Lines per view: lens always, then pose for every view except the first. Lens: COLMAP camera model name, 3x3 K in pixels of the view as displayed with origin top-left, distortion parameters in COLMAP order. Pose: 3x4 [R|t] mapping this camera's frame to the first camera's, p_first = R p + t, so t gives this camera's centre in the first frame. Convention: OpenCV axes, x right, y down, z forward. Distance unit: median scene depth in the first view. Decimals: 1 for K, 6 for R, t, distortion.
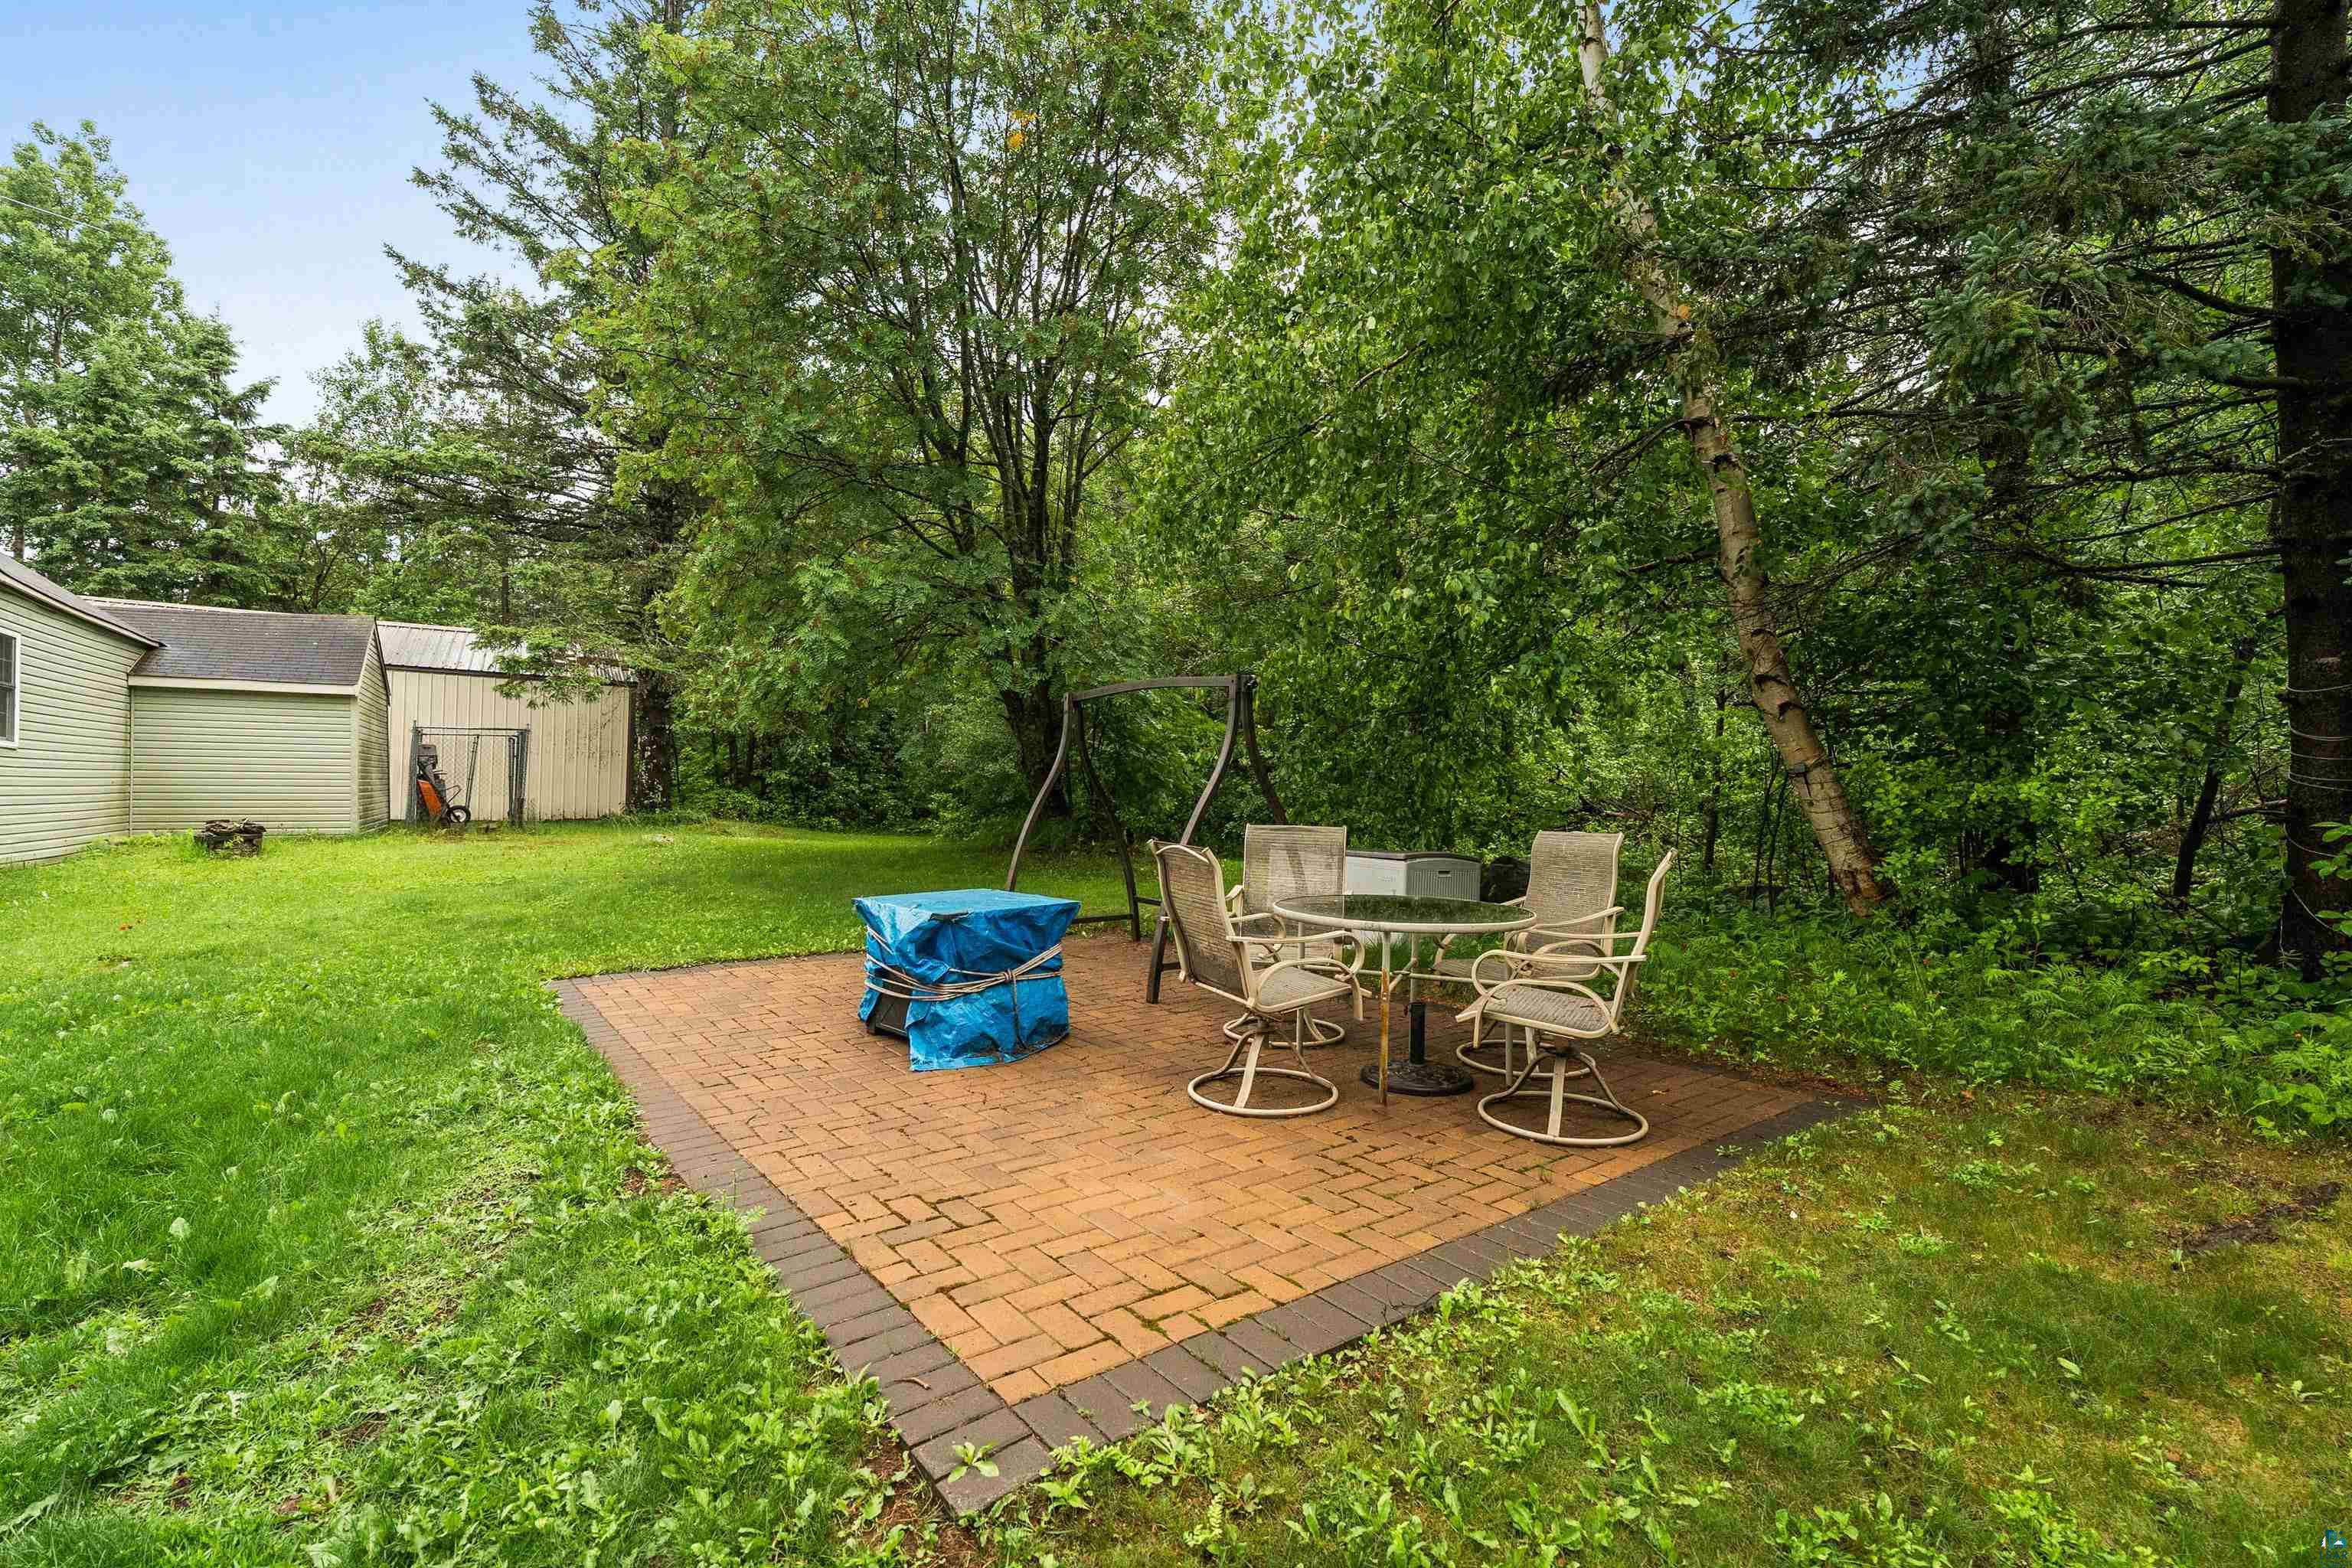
lens RADIAL K [[1073.9, 0, 1161.4], [0, 1073.9, 775.5], [0, 0, 1]] dist [-0.000944, 0.000318]
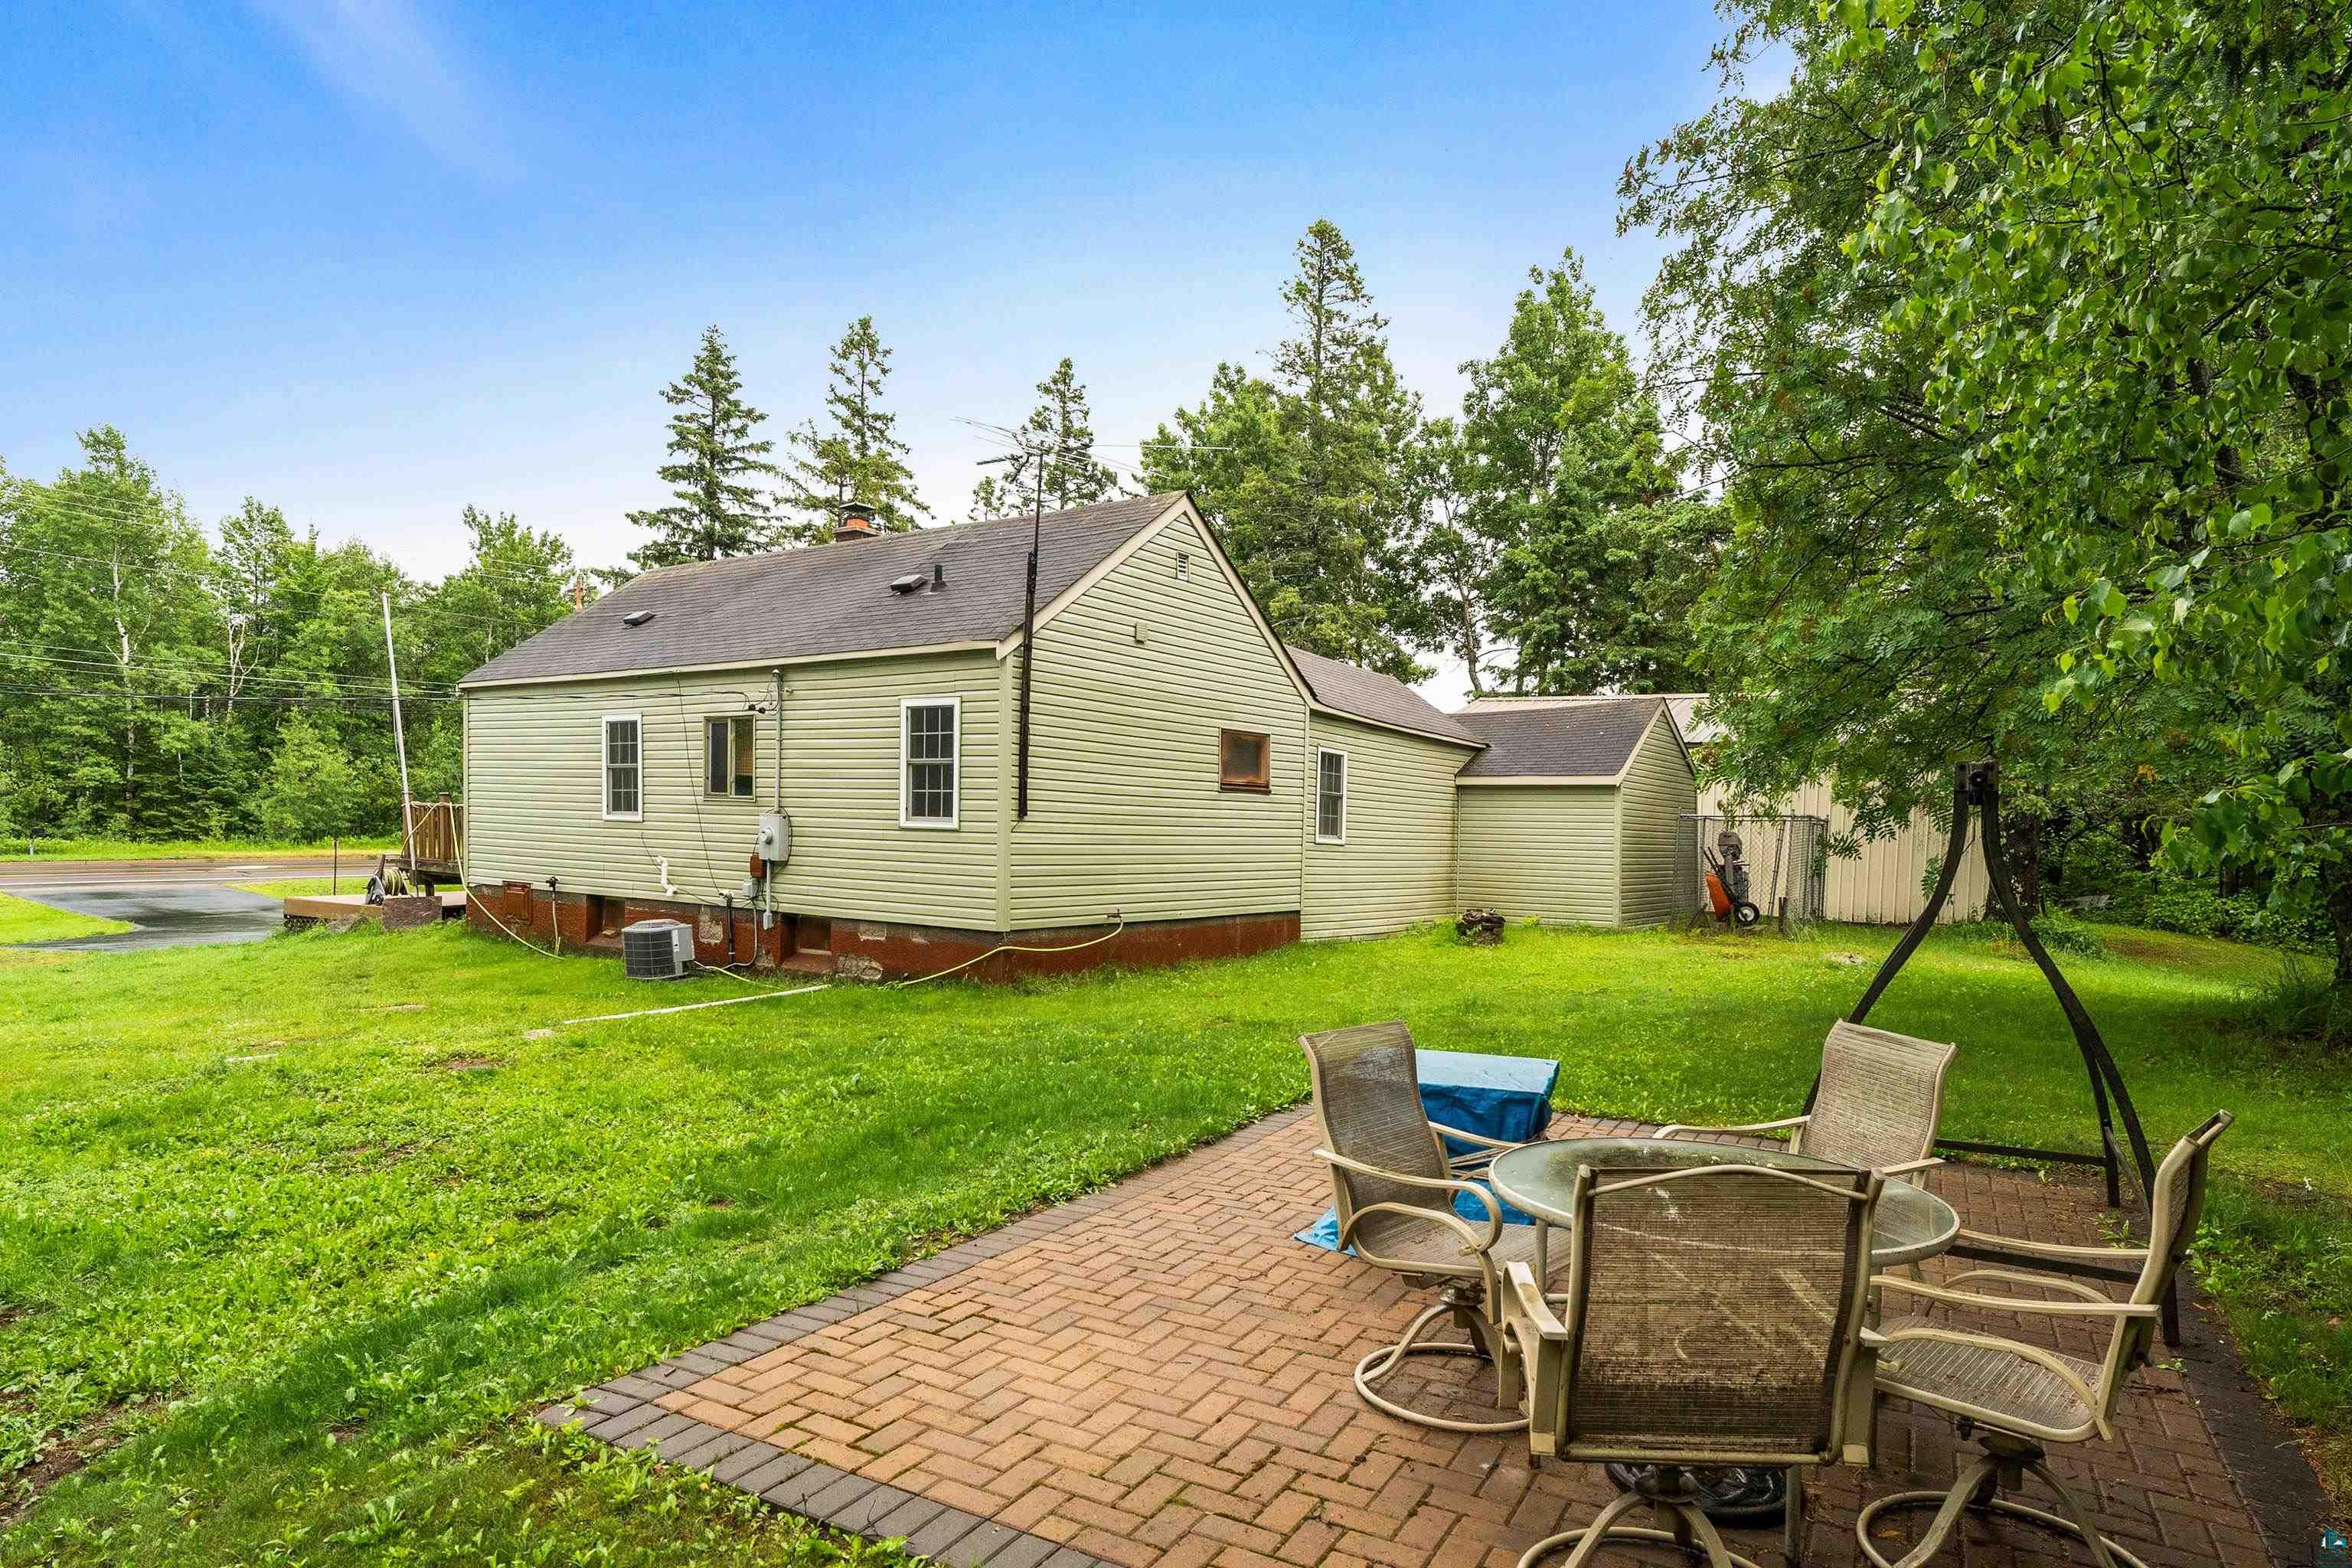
lens RADIAL K [[1364.7, 0, 1221.3], [0, 1364.7, 990.2], [0, 0, 1]] dist [-0.017186, 0.000139]
pose [[0.440696, 0.099810, -0.892090, 0.164004], [-0.009195, 0.994249, 0.106697, -0.013293], [0.897610, -0.038819, 0.439079, 0.089913]]
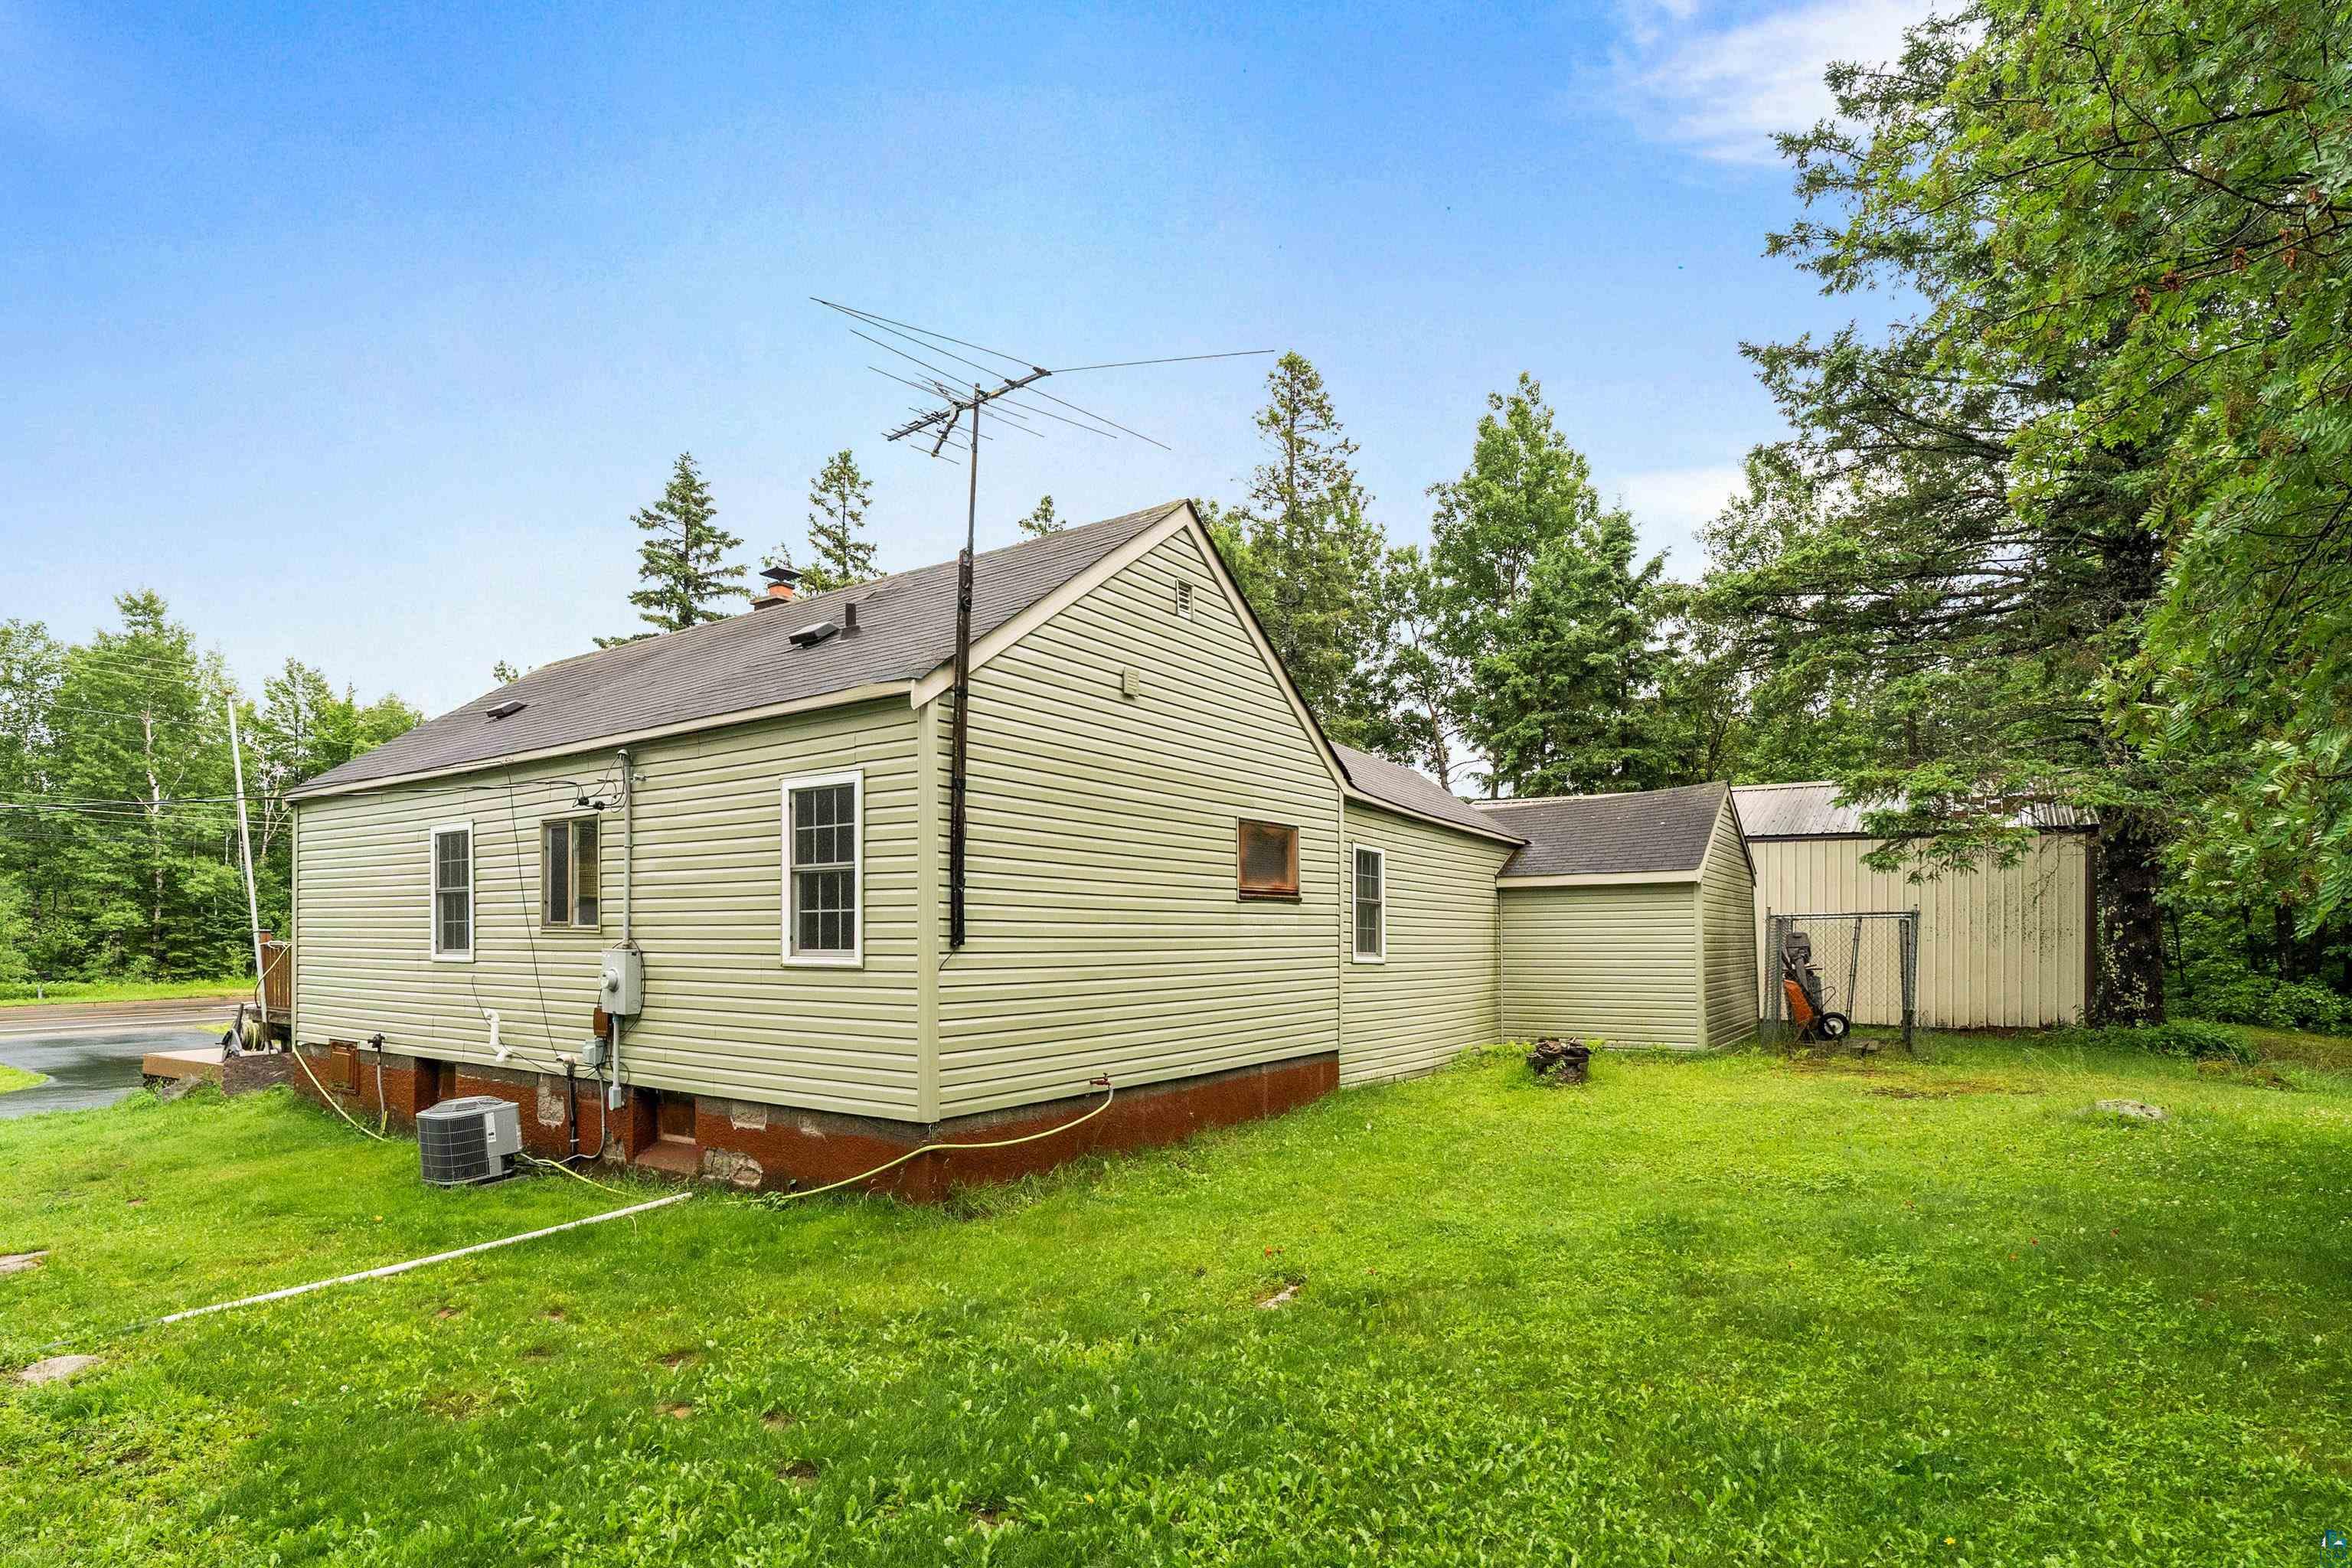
lens RADIAL K [[1186.3, 0, 1184.2], [0, 1186.3, 920.5], [0, 0, 1]] dist [0.002088, 0.000356]
pose [[0.432119, -0.031860, -0.901254, -0.078351], [0.019407, 0.999473, -0.026028, -0.021423], [0.901608, -0.006244, 0.432510, 0.188326]]
